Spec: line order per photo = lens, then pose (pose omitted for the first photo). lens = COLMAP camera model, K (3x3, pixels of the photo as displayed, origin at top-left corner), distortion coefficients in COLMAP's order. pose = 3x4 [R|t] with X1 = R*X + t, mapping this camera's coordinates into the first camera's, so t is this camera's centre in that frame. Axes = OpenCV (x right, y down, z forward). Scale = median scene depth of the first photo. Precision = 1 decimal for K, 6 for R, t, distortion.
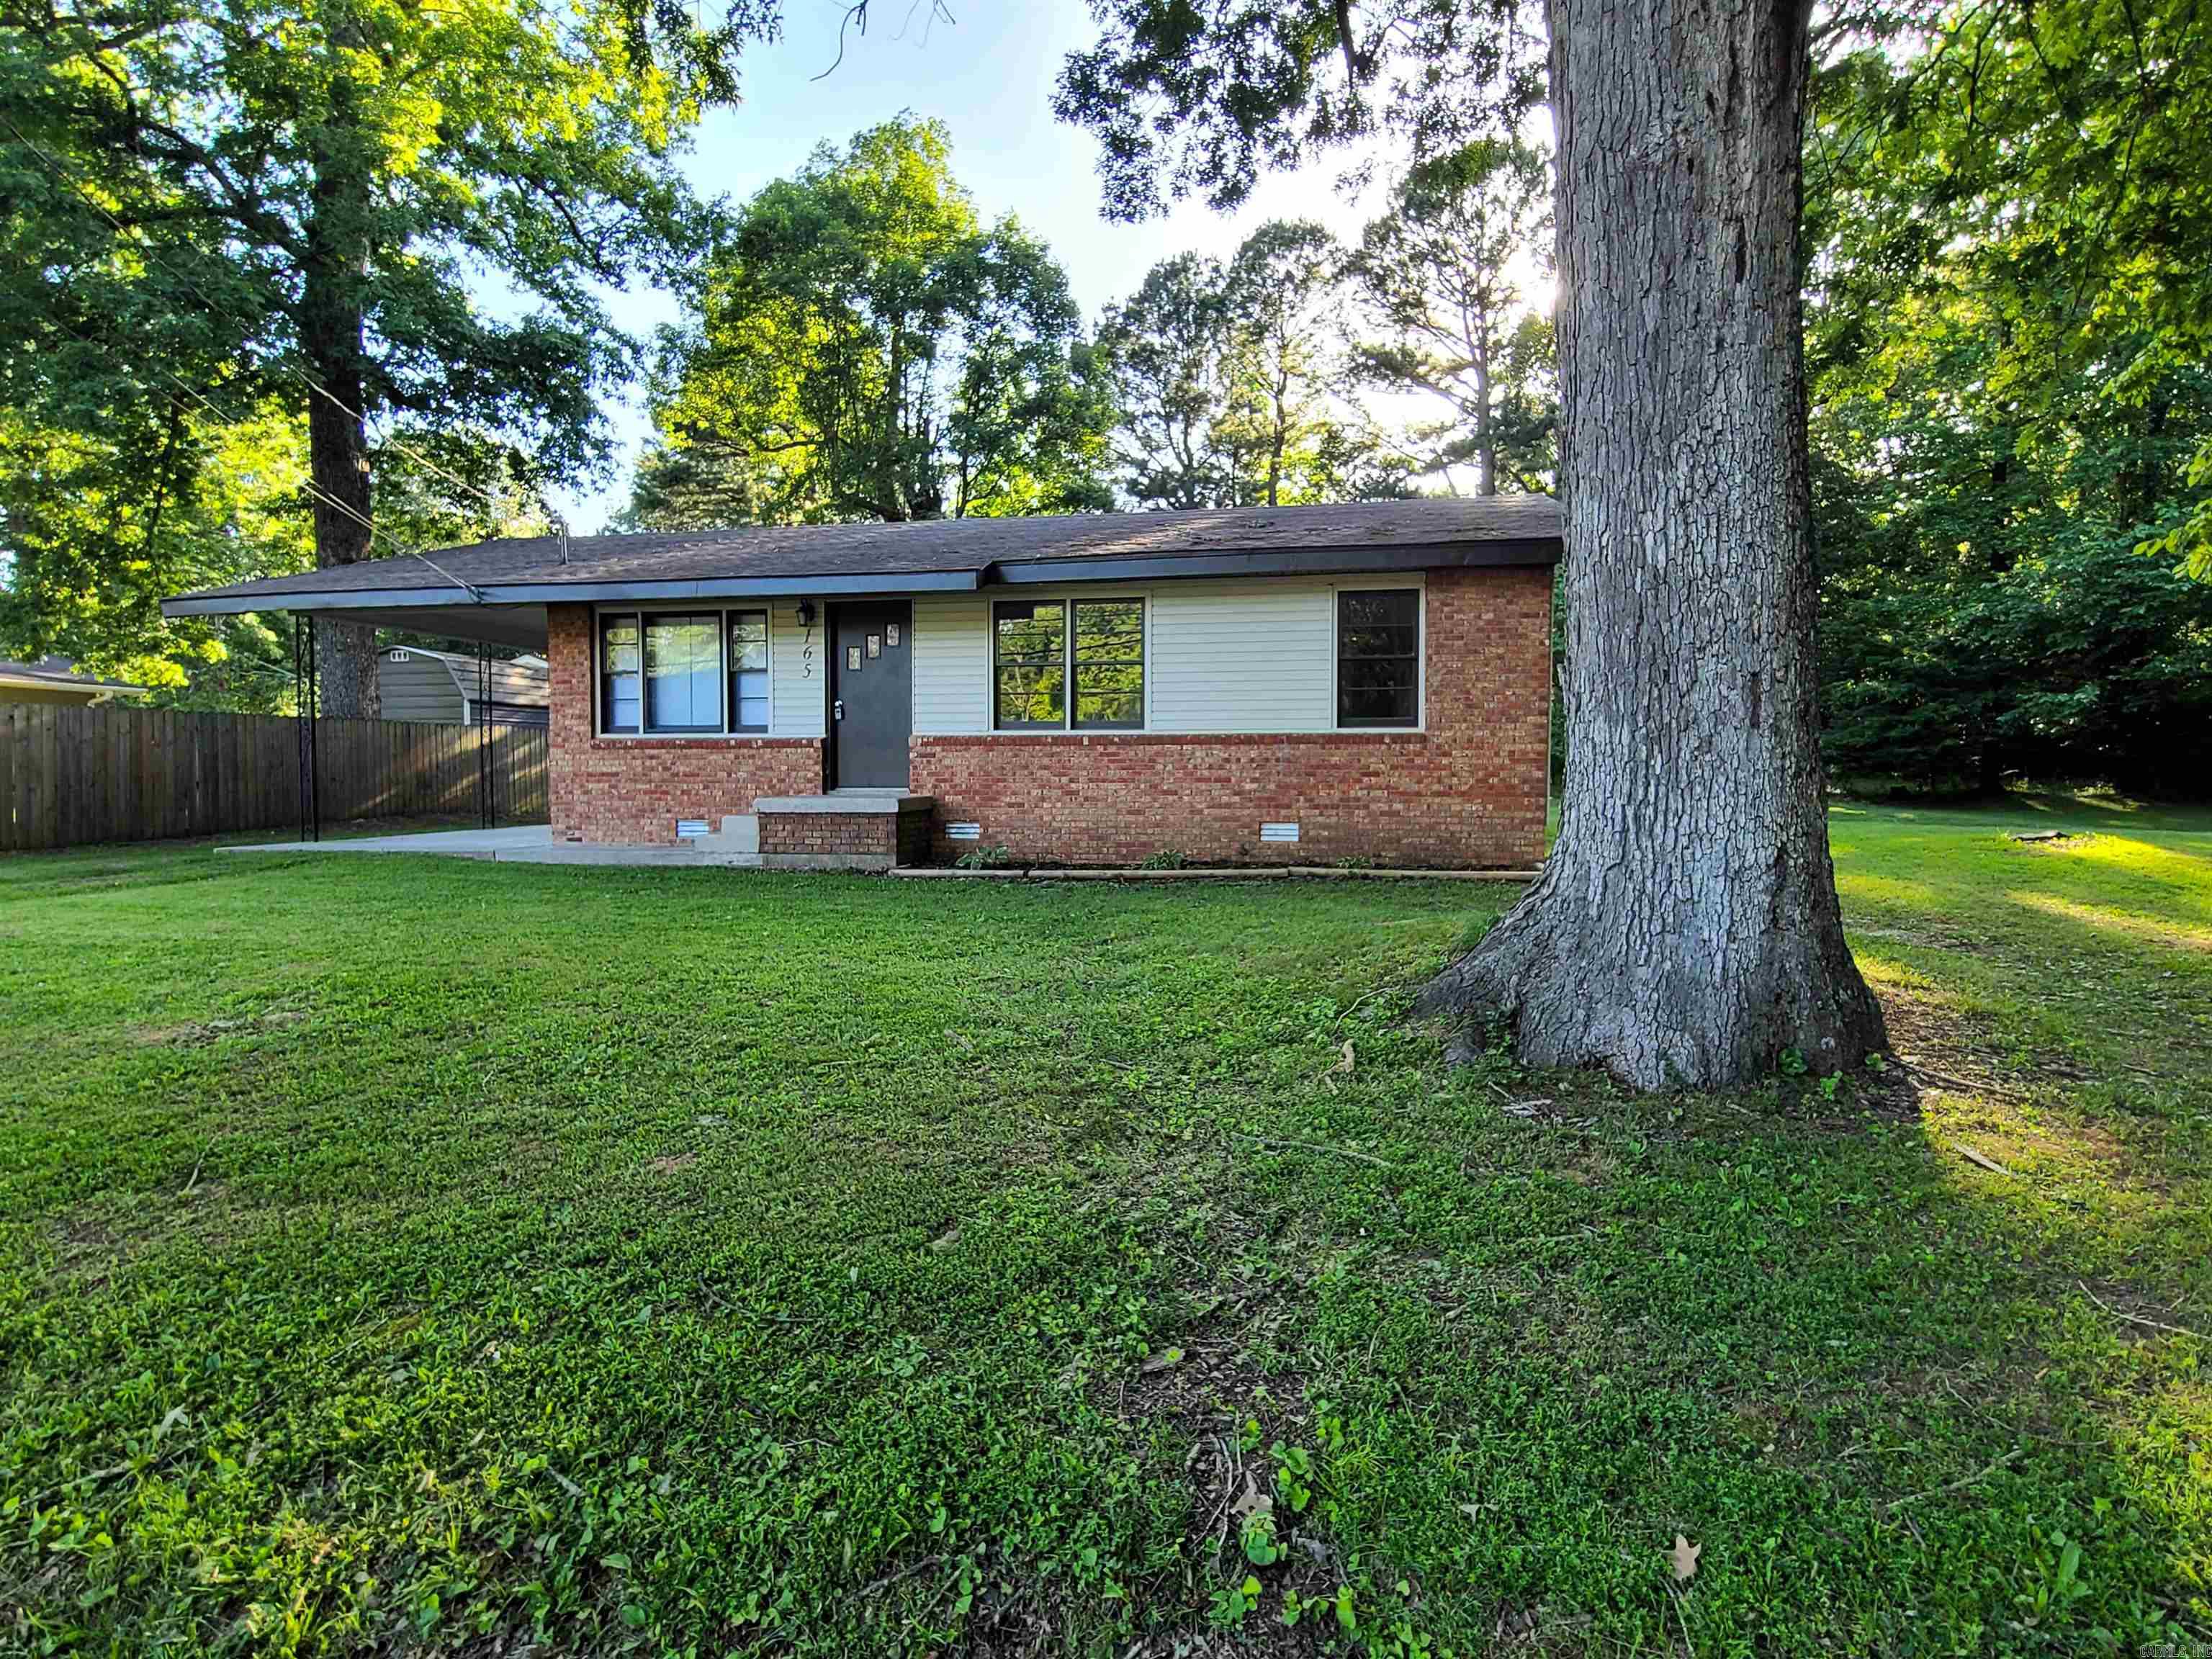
lens RADIAL K [[1085.2, 0, 1126.8], [0, 1085.2, 822.1], [0, 0, 1]] dist [-0.000709, -0.000558]
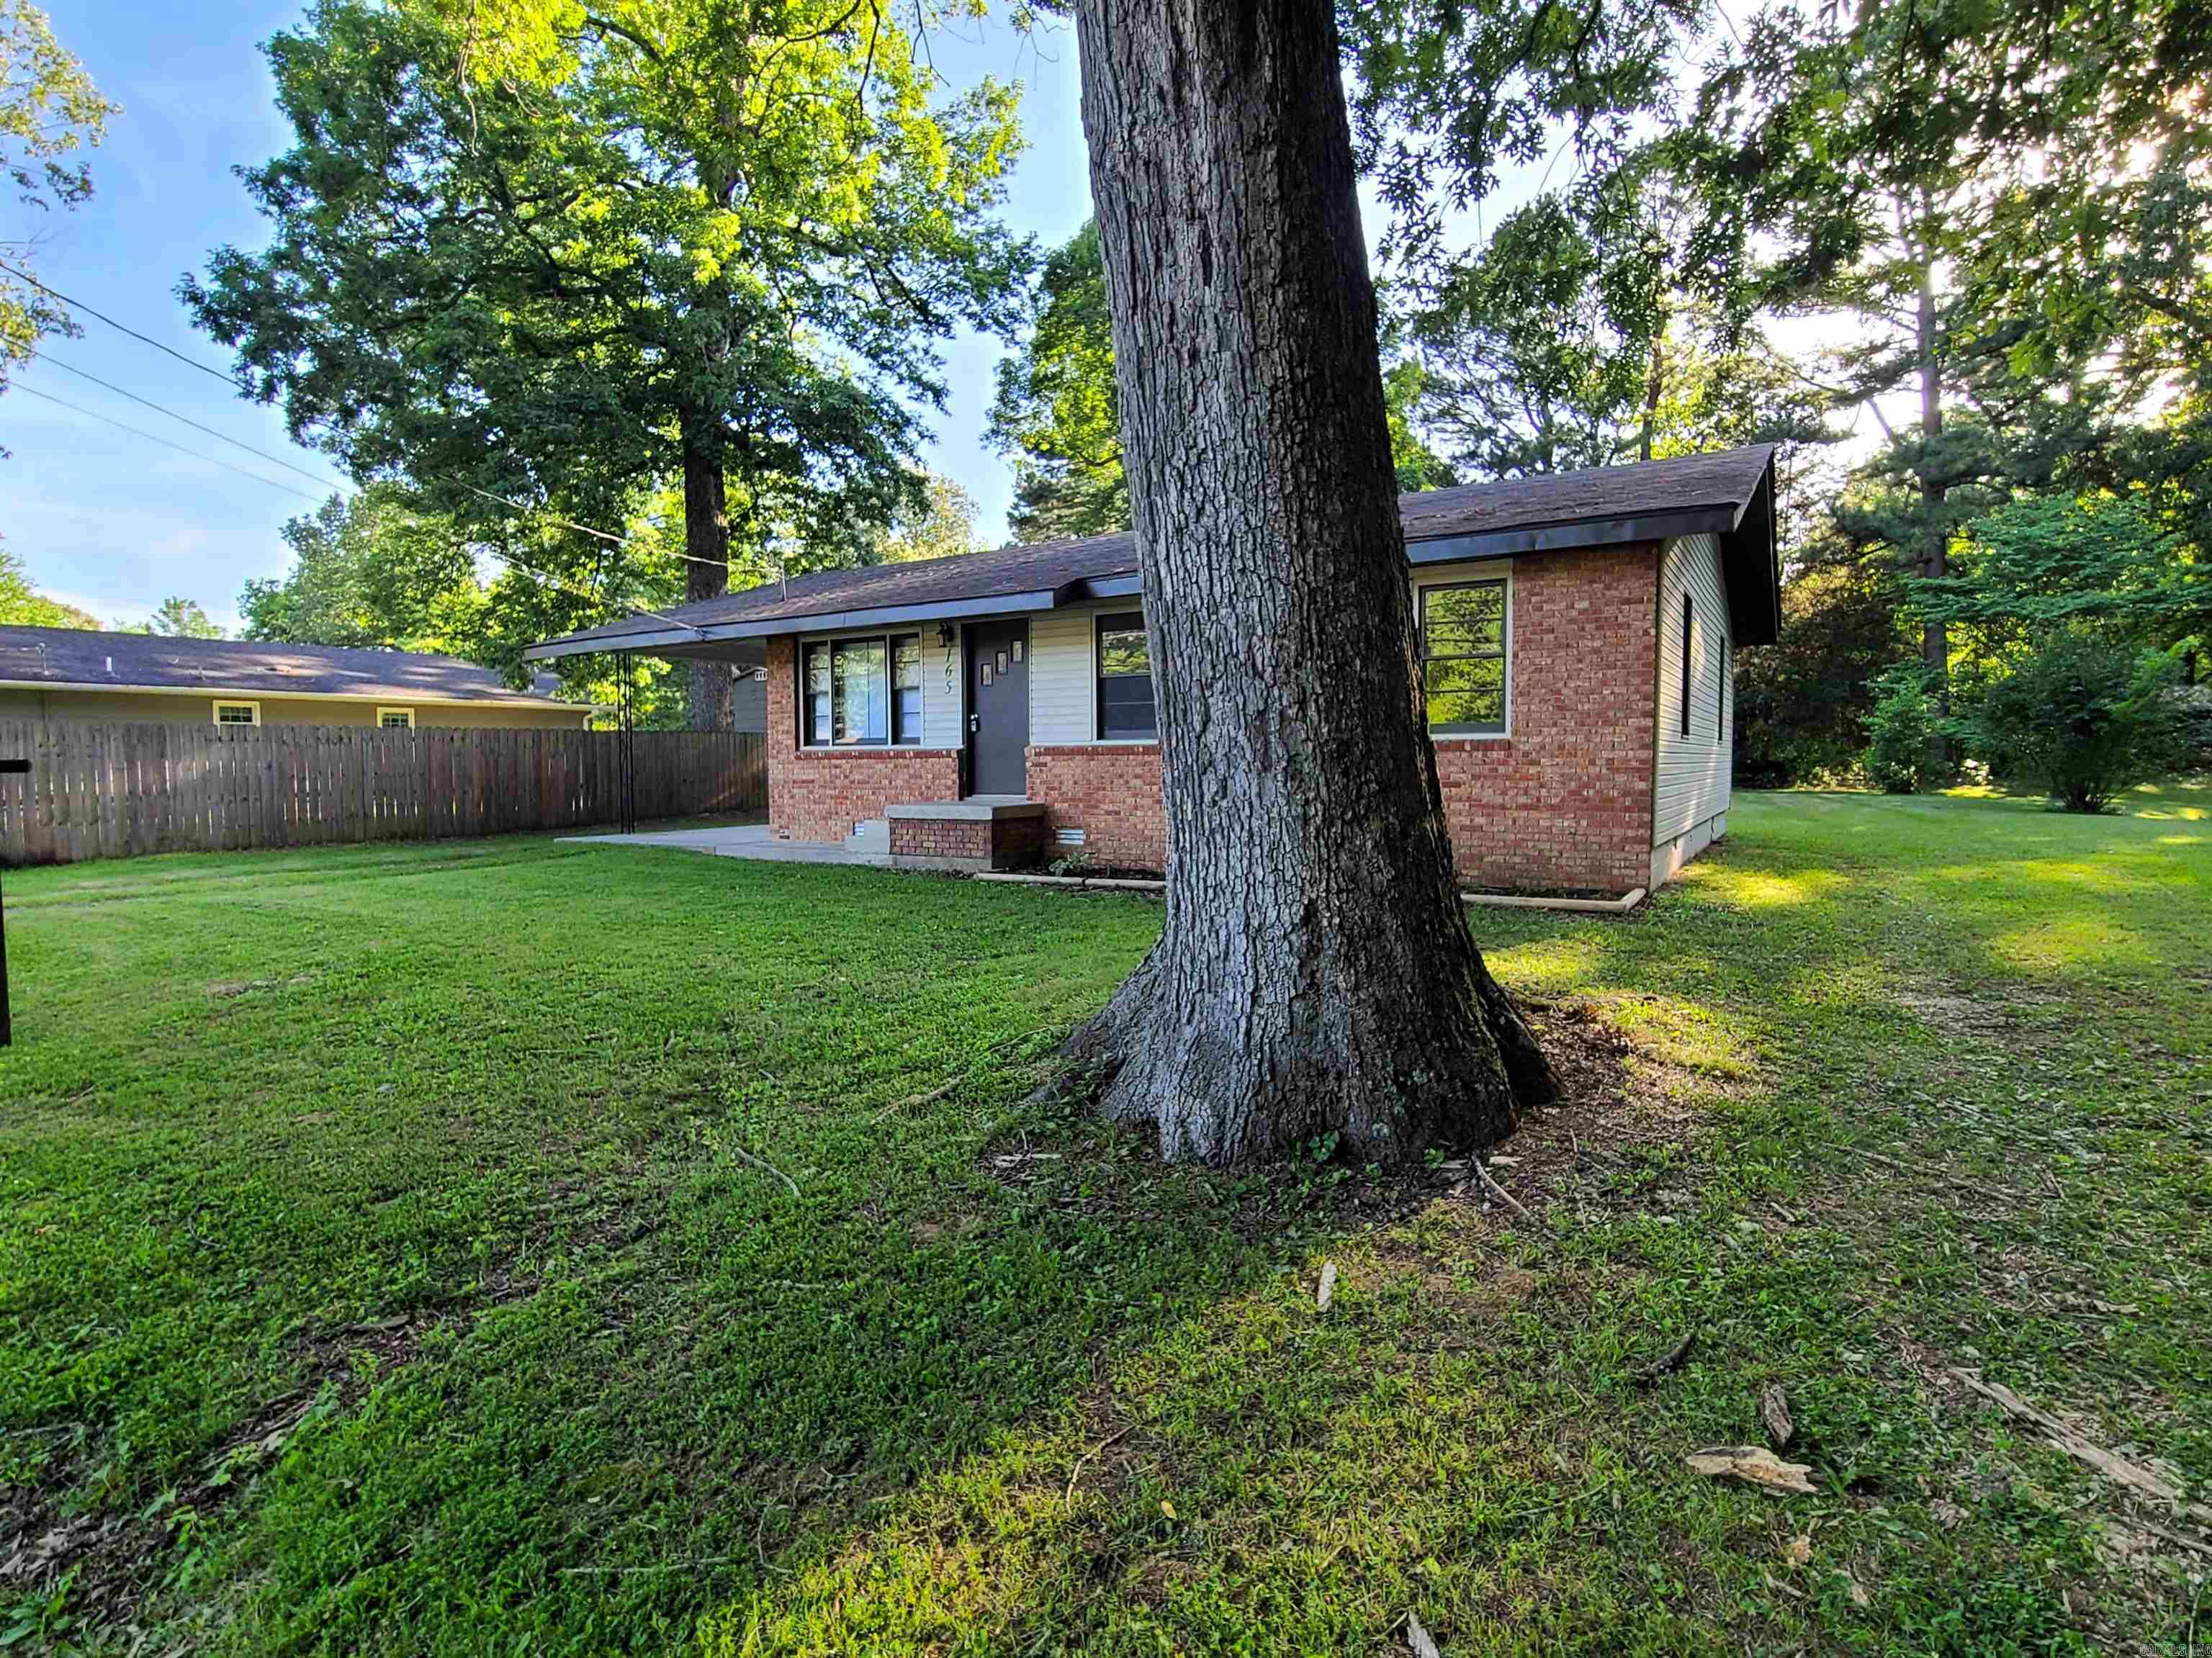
lens RADIAL K [[1096.3, 0, 1138.0], [0, 1096.3, 819.6], [0, 0, 1]] dist [0.001605, 0.000004]
pose [[0.930837, 0.013212, -0.365194, 0.294660], [-0.010091, 0.999894, 0.010454, -0.020153], [0.365294, -0.006046, 0.930873, 0.041220]]
